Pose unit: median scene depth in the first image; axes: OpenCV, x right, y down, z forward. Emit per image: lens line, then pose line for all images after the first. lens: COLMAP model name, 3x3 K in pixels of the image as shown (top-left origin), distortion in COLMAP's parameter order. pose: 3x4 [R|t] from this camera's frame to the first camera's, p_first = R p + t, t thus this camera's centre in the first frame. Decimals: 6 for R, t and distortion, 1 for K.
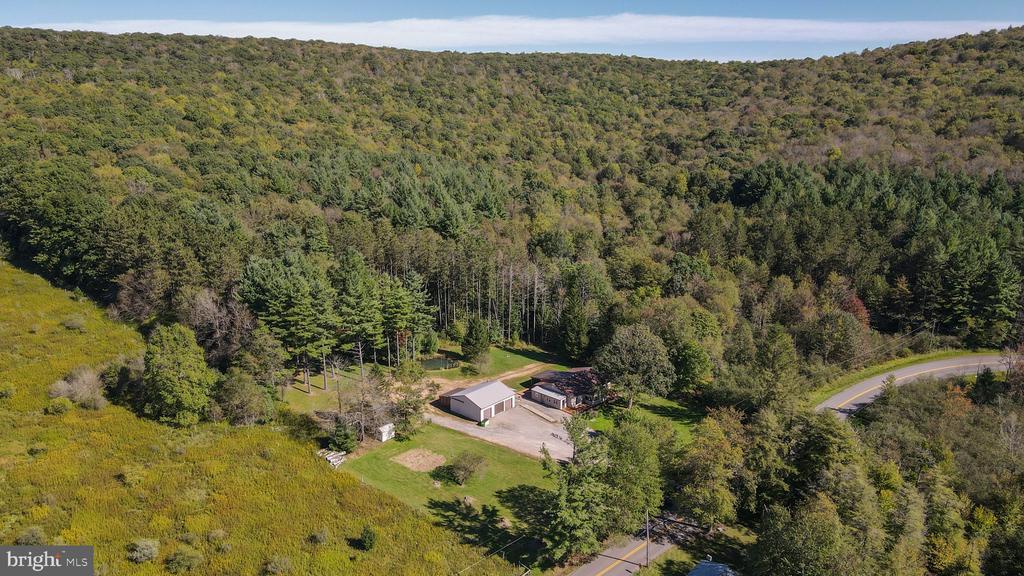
lens RADIAL K [[769.7, 0, 499.0], [0, 769.7, 288.2], [0, 0, 1]] dist [0.003790, 0.005274]
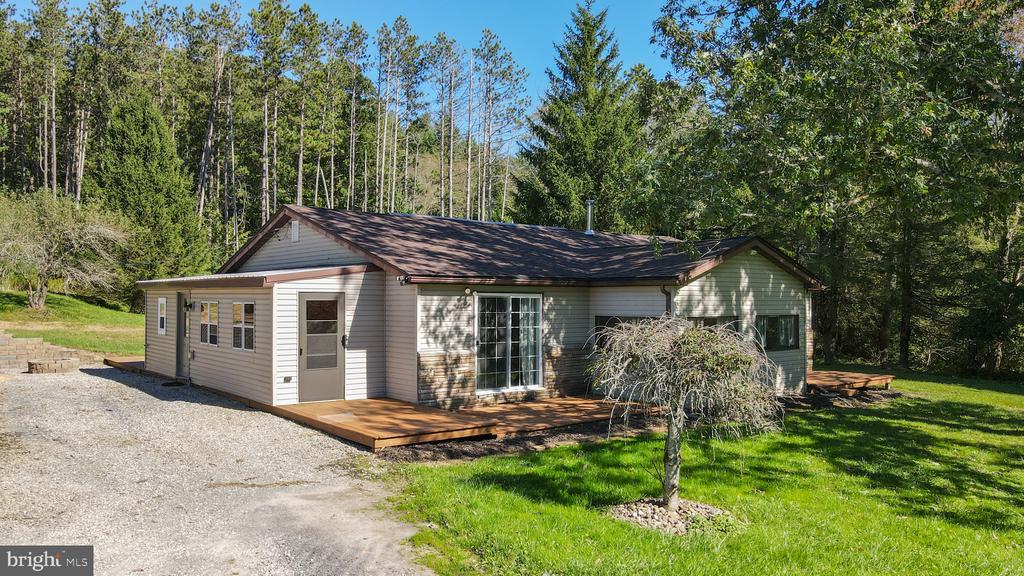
lens RADIAL K [[733.5, 0, 512.0], [0, 733.5, 288.0], [0, 0, 1]] dist [0.001175, 0.026328]
pose [[0.994404, 0.012791, -0.104871, 0.103436], [-0.042478, 0.957280, -0.286025, 0.151679], [0.096732, 0.288879, 0.952466, 0.835035]]
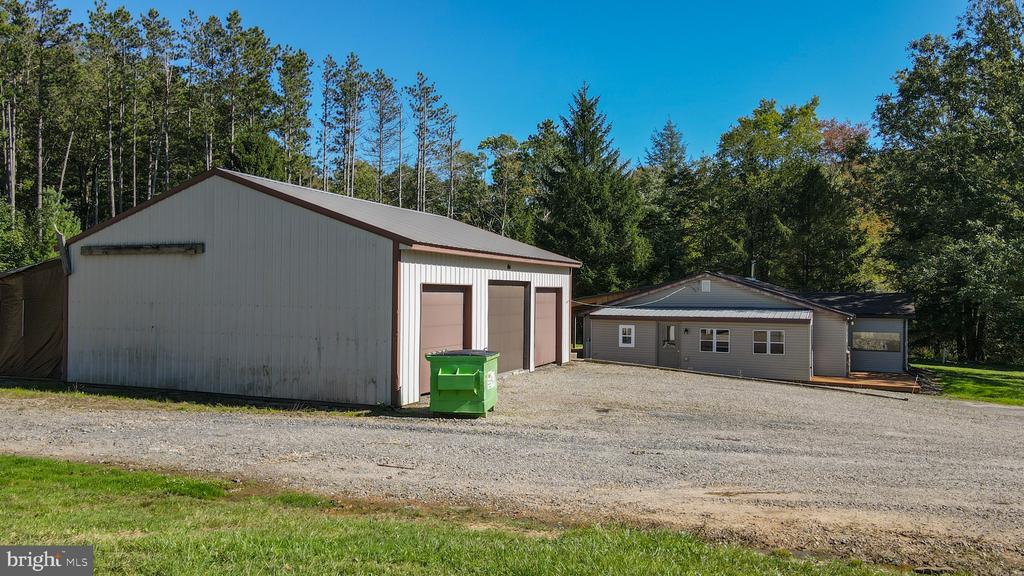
lens RADIAL K [[747.6, 0, 494.1], [0, 747.6, 291.2], [0, 0, 1]] dist [-0.002606, -0.004303]
pose [[0.941934, 0.015245, 0.335451, -0.039935], [0.077762, 0.961912, -0.262066, 0.160088], [-0.326670, 0.272935, 0.904872, 0.781519]]
